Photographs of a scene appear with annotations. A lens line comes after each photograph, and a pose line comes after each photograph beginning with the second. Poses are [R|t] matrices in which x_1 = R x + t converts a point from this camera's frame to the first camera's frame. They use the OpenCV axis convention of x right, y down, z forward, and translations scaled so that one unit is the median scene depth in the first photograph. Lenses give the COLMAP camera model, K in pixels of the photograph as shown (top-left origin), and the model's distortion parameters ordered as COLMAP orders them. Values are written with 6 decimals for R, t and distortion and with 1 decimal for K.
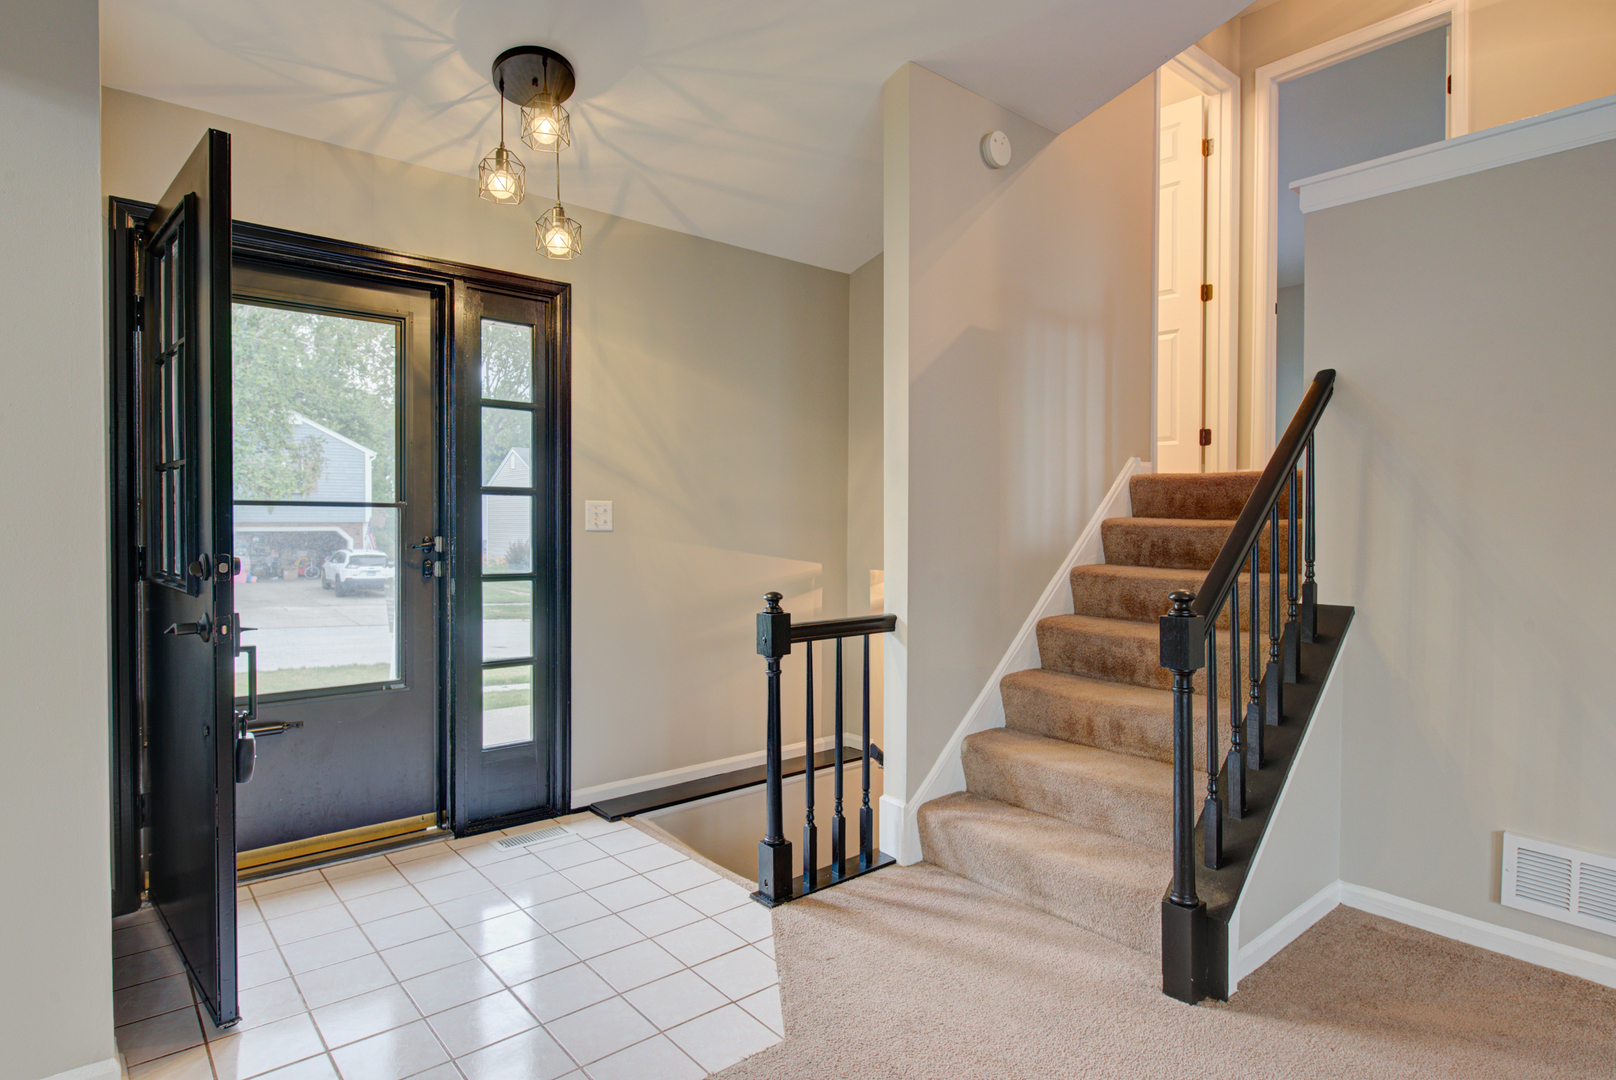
lens RADIAL K [[849.3, 0, 808.0], [0, 849.3, 540.0], [0, 0, 1]] dist [-0.021402, -0.000113]
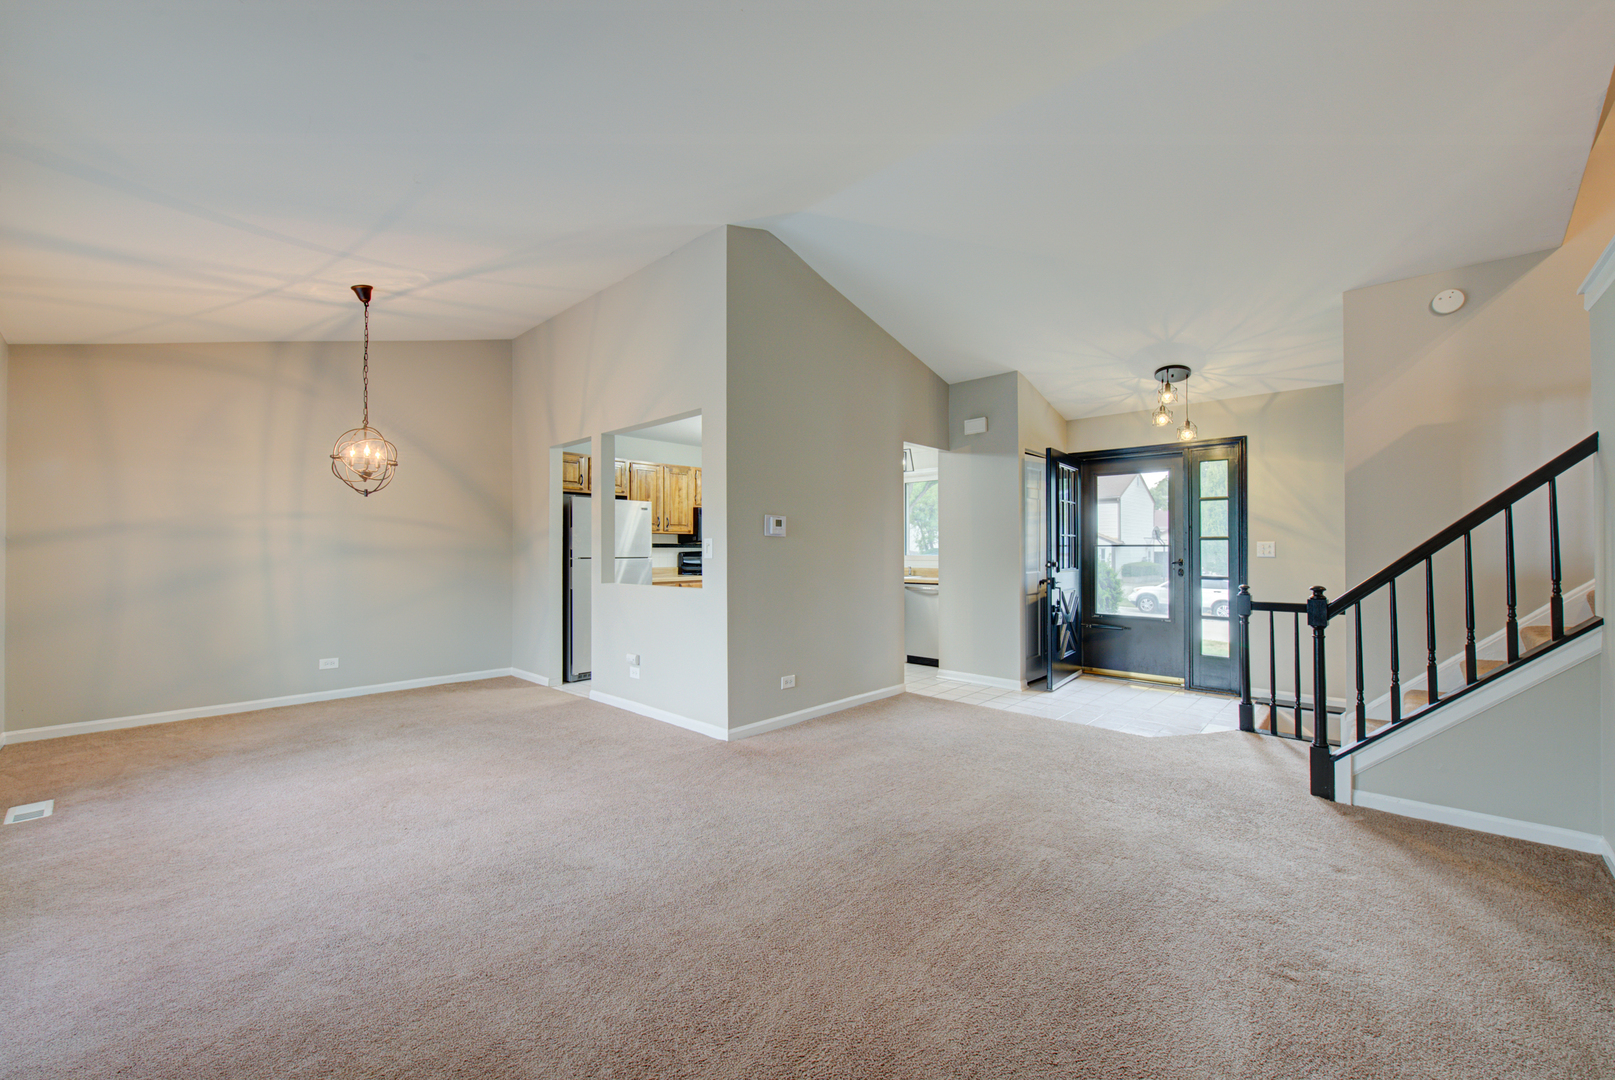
lens RADIAL K [[641.6, 0, 807.5], [0, 641.6, 540.0], [0, 0, 1]] dist [-0.000049, -0.000008]
pose [[0.129882, -0.020013, -0.991328, 1.184318], [-0.019552, 0.999550, -0.022740, 0.004847], [0.991337, 0.022336, 0.129432, -0.255795]]
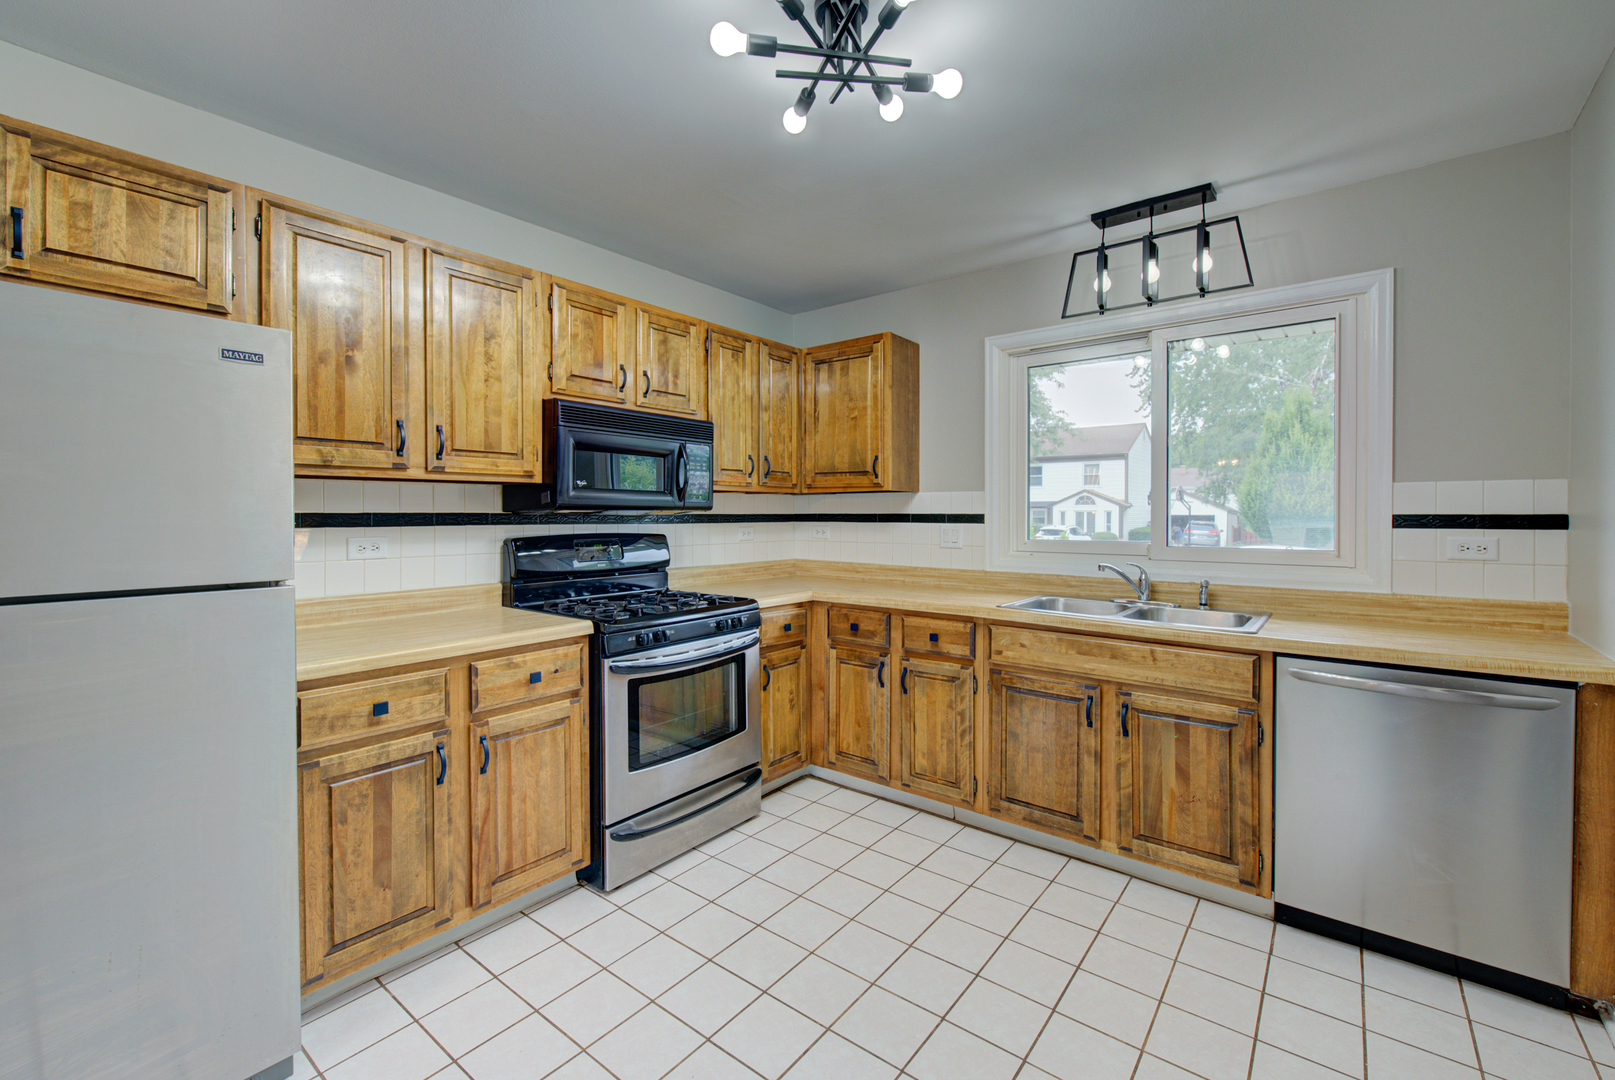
lens RADIAL K [[642.8, 0, 809.1], [0, 642.8, 516.4], [0, 0, 1]] dist [-0.000064, -0.000007]
pose [[0.168275, 0.004946, -0.985728, 1.100904], [-0.018050, 0.999835, 0.001936, 0.003036], [0.985575, 0.017466, 0.168337, -0.252146]]
